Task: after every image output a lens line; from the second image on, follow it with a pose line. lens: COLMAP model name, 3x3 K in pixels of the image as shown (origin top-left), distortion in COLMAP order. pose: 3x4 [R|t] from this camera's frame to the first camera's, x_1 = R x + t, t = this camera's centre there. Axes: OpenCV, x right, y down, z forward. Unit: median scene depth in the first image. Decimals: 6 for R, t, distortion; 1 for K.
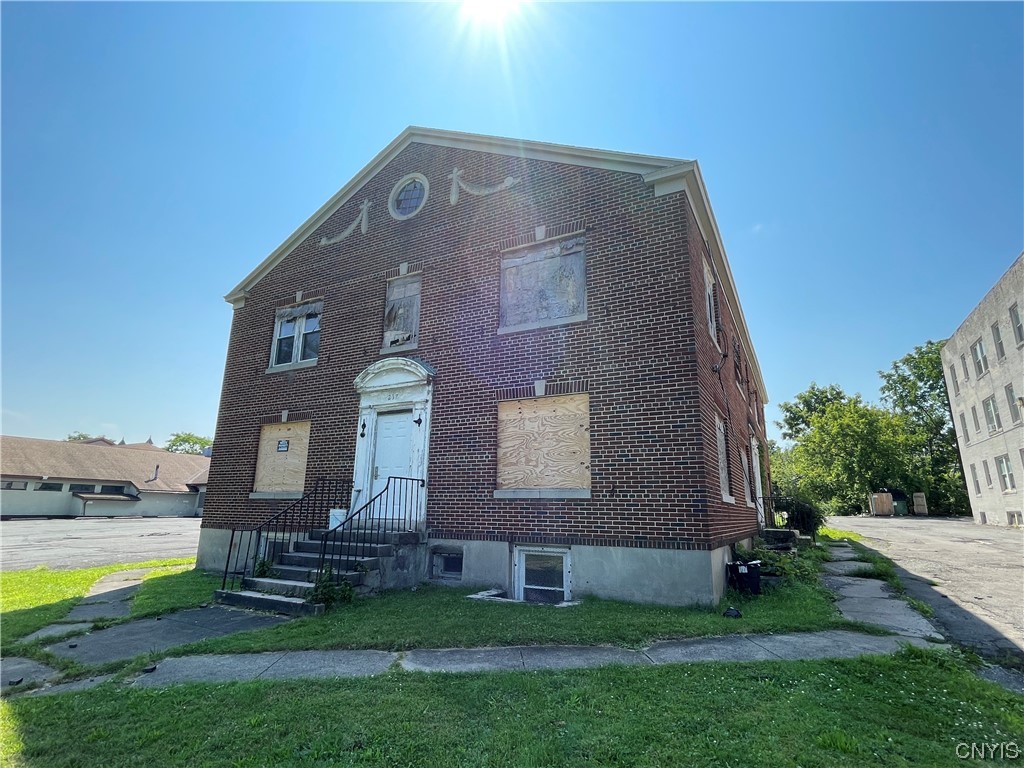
lens RADIAL K [[545.7, 0, 490.8], [0, 545.7, 385.5], [0, 0, 1]] dist [0.003384, 0.000121]
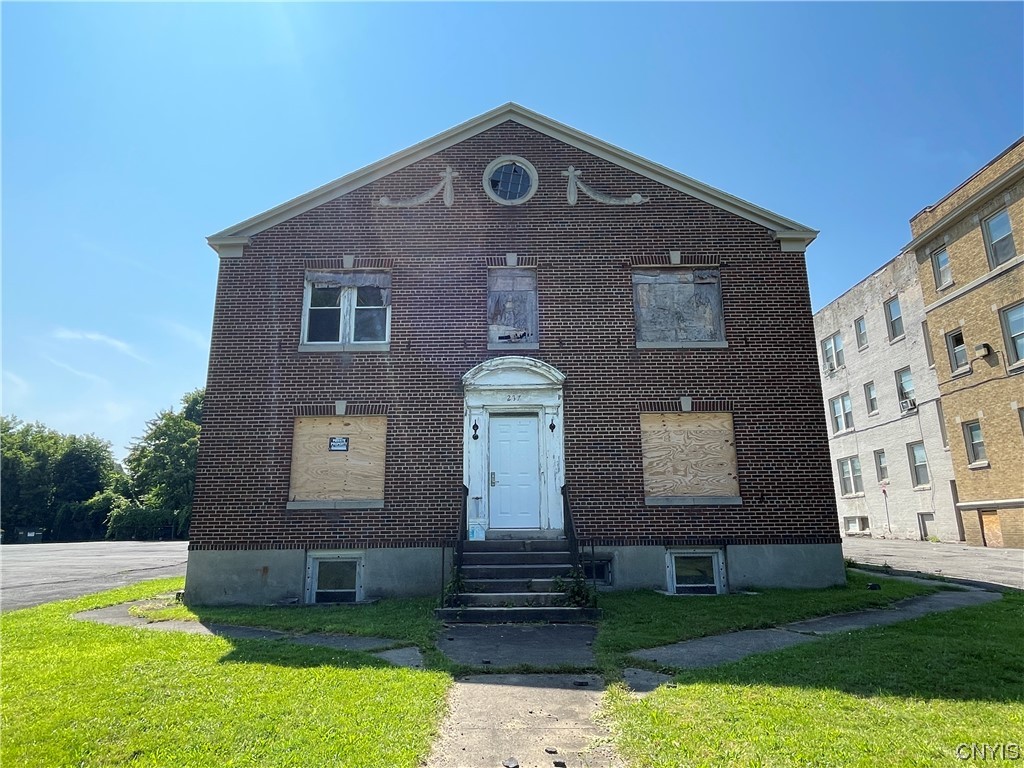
lens RADIAL K [[614.8, 0, 512.0], [0, 614.8, 384.0], [0, 0, 1]] dist [-0.003080, -0.001239]
pose [[0.869884, 0.078920, 0.486902, -0.709495], [-0.090341, 0.995911, -0.000023, -0.003049], [-0.484912, -0.043967, 0.873457, 0.085100]]
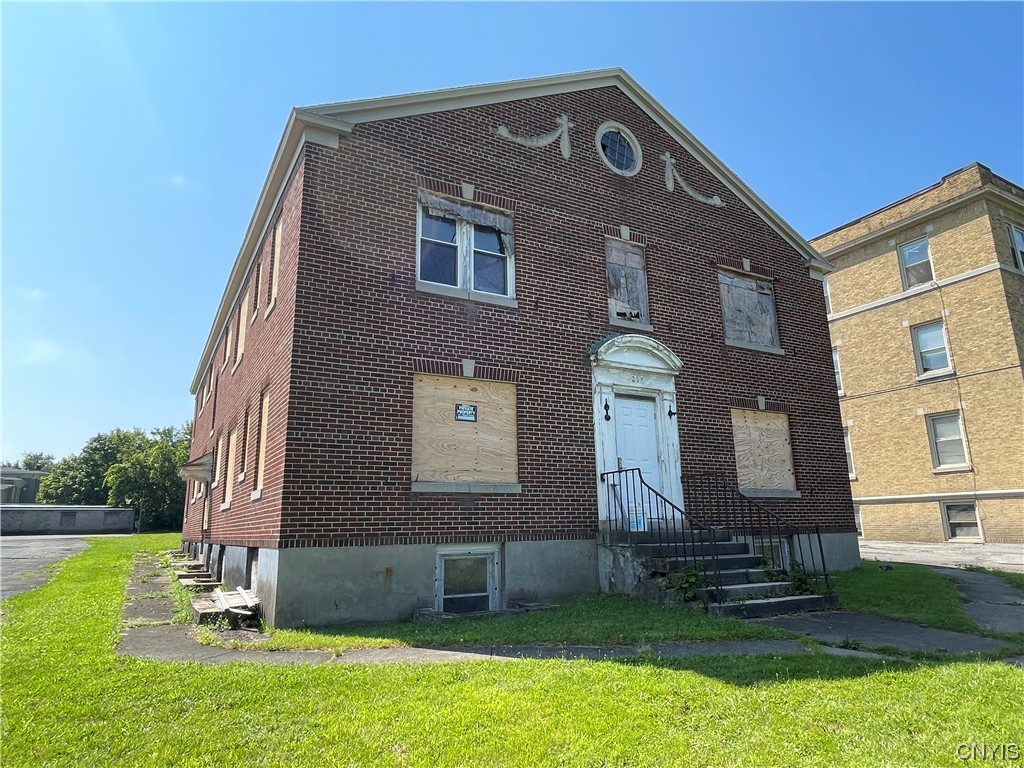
lens RADIAL K [[624.0, 0, 489.2], [0, 624.0, 377.3], [0, 0, 1]] dist [0.001035, -0.000751]
pose [[0.526282, 0.163644, 0.834415, -1.163395], [-0.187768, 0.979448, -0.073658, 0.138049], [-0.829319, -0.117912, 0.546192, 0.662952]]
